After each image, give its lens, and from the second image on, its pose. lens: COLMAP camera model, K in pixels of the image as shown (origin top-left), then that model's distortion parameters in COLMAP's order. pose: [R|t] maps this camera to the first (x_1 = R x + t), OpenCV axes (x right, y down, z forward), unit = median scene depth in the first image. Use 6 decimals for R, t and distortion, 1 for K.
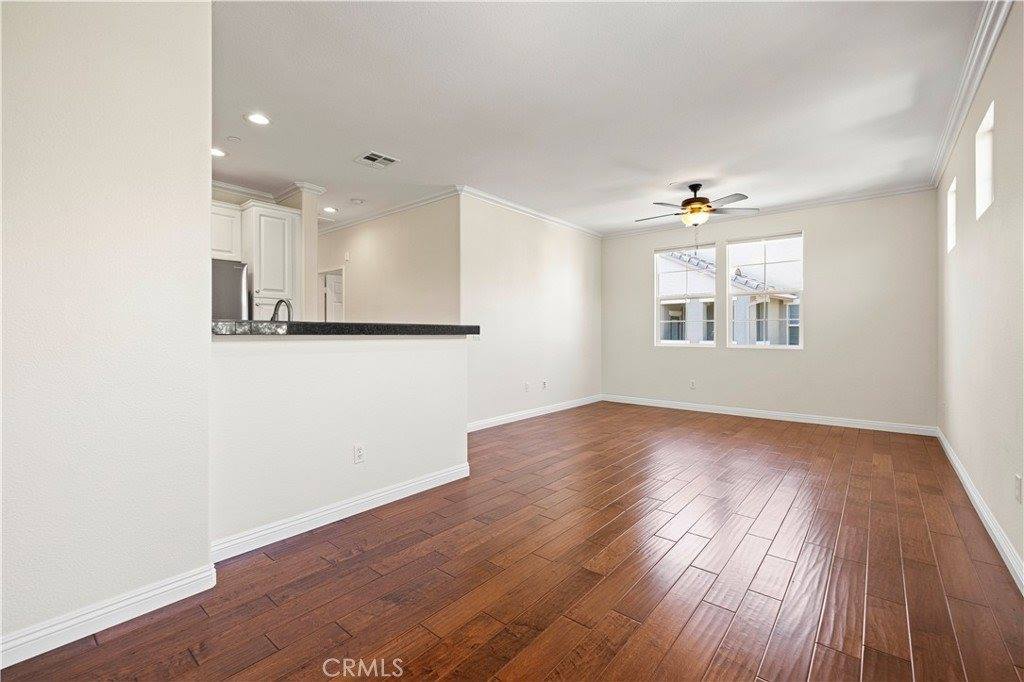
lens RADIAL K [[440.9, 0, 506.6], [0, 440.9, 336.5], [0, 0, 1]] dist [0.001268, 0.000215]
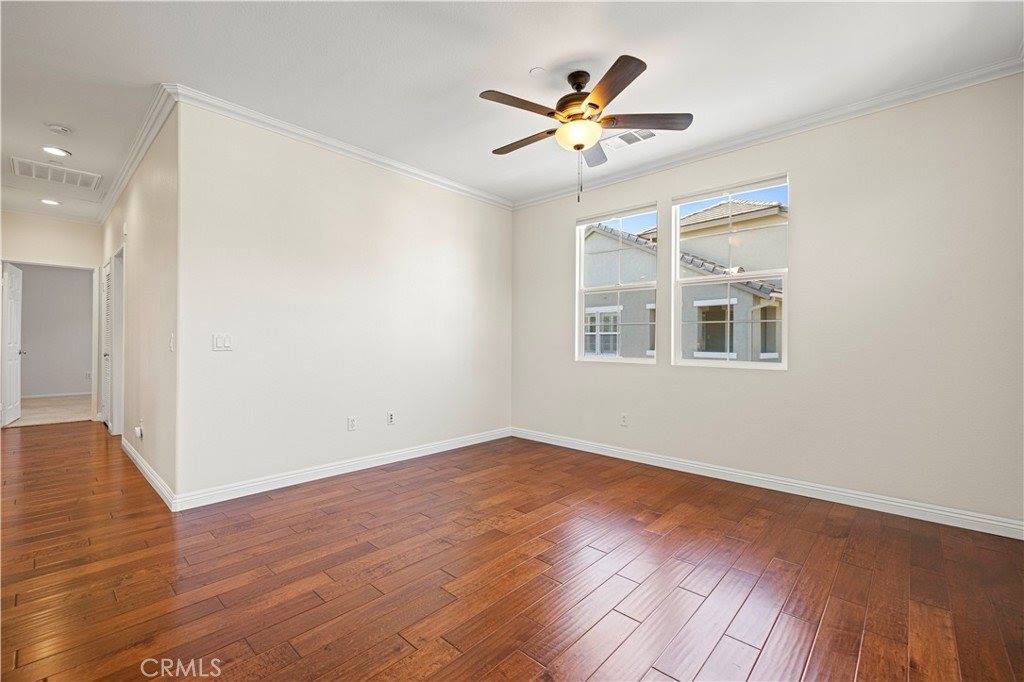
lens RADIAL K [[445.4, 0, 509.0], [0, 445.4, 340.3], [0, 0, 1]] dist [0.012024, -0.000010]
pose [[0.999078, 0.007326, -0.042309, 0.263731], [-0.007801, 0.999908, -0.011068, -0.002016], [0.042224, 0.011388, 0.999043, 0.309824]]
